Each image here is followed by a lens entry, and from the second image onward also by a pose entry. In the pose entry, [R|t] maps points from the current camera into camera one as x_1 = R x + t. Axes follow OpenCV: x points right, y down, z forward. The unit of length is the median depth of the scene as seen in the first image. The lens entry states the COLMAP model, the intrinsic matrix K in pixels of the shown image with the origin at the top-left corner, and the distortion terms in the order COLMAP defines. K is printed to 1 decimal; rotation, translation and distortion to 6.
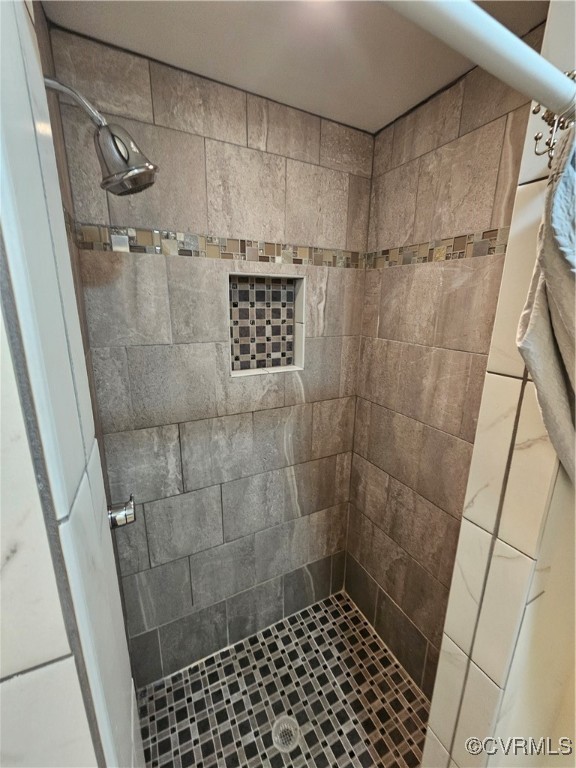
lens RADIAL K [[317.8, 0, 287.1], [0, 317.8, 377.2], [0, 0, 1]] dist [-0.001422, 0.000075]
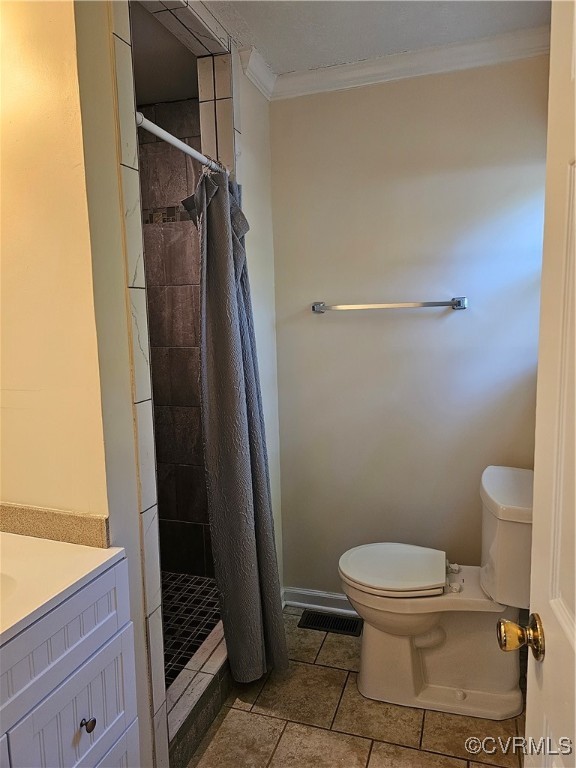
lens RADIAL K [[521.5, 0, 290.8], [0, 521.5, 379.9], [0, 0, 1]] dist [0.039701, -0.032360]
pose [[0.699866, -0.125999, 0.703073, -0.785201], [0.199598, 0.979605, -0.023131, 0.457603], [-0.685820, 0.156521, 0.710741, -0.885539]]
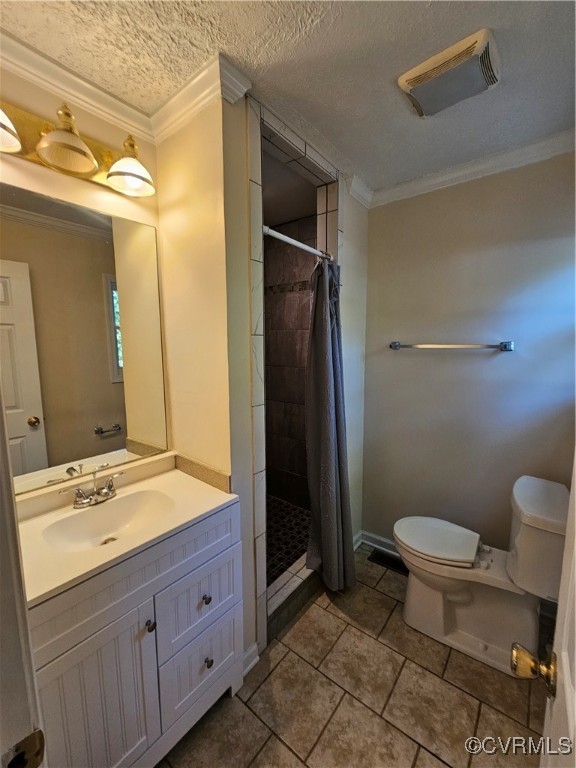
lens RADIAL K [[317.8, 0, 287.7], [0, 317.8, 381.2], [0, 0, 1]] dist [-0.001422, 0.000075]
pose [[0.903668, -0.071582, 0.422209, -0.558280], [0.116769, 0.989758, -0.082119, 0.428038], [-0.412007, 0.123509, 0.902771, -0.902359]]
